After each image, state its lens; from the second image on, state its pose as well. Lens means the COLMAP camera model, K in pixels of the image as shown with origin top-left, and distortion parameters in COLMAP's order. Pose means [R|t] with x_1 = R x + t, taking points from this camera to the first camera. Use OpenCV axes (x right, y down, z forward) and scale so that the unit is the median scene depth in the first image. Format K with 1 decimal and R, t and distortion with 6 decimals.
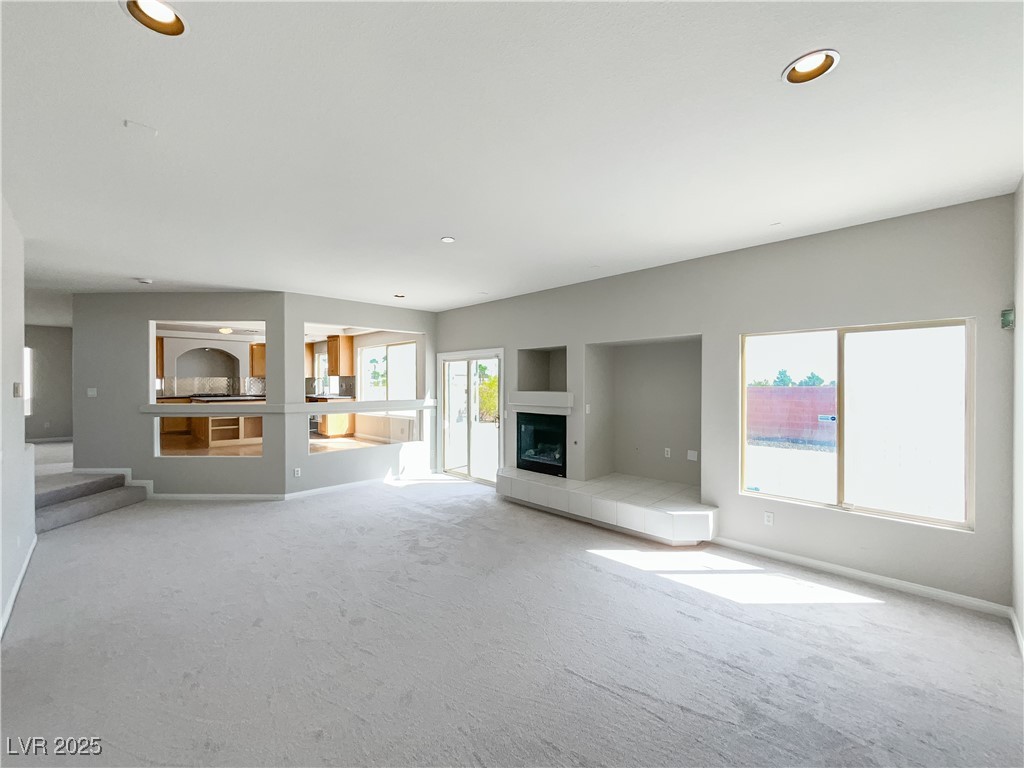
lens RADIAL K [[419.6, 0, 503.8], [0, 419.6, 385.3], [0, 0, 1]] dist [-0.000399, 0.000374]
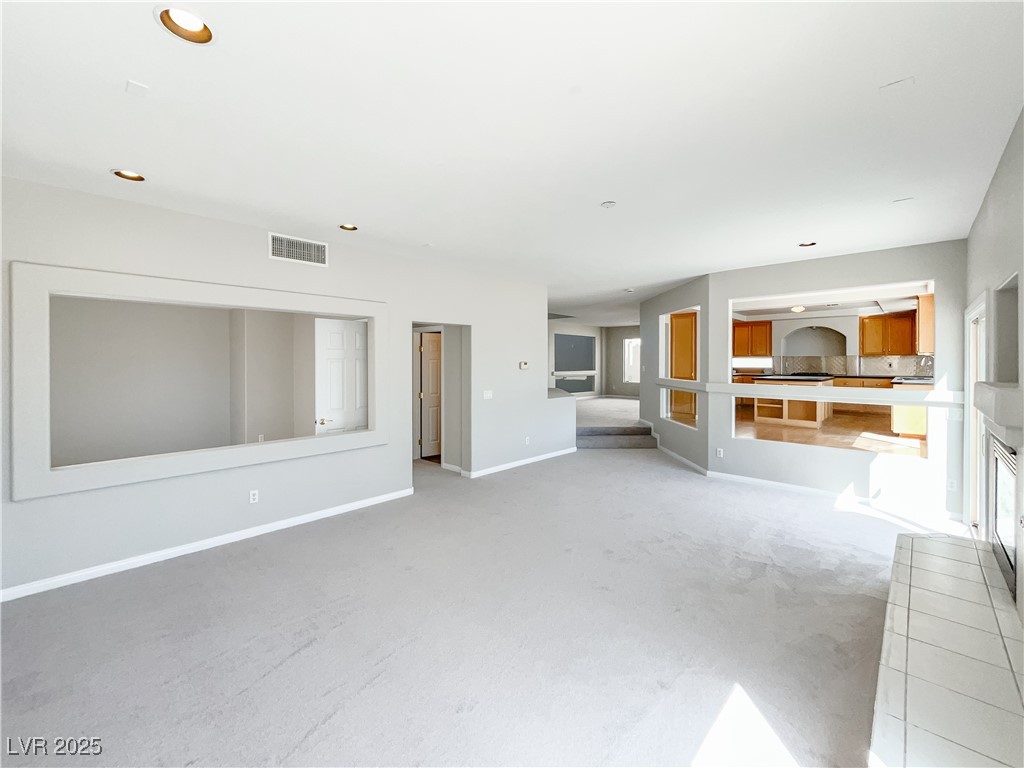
lens RADIAL K [[419.6, 0, 515.6], [0, 419.6, 364.7], [0, 0, 1]] dist [-0.000399, 0.000374]
pose [[0.041205, 0.006924, -0.999127, 0.463077], [-0.003825, 0.999970, 0.006772, -0.005390], [0.999143, 0.003543, 0.041230, 0.460050]]
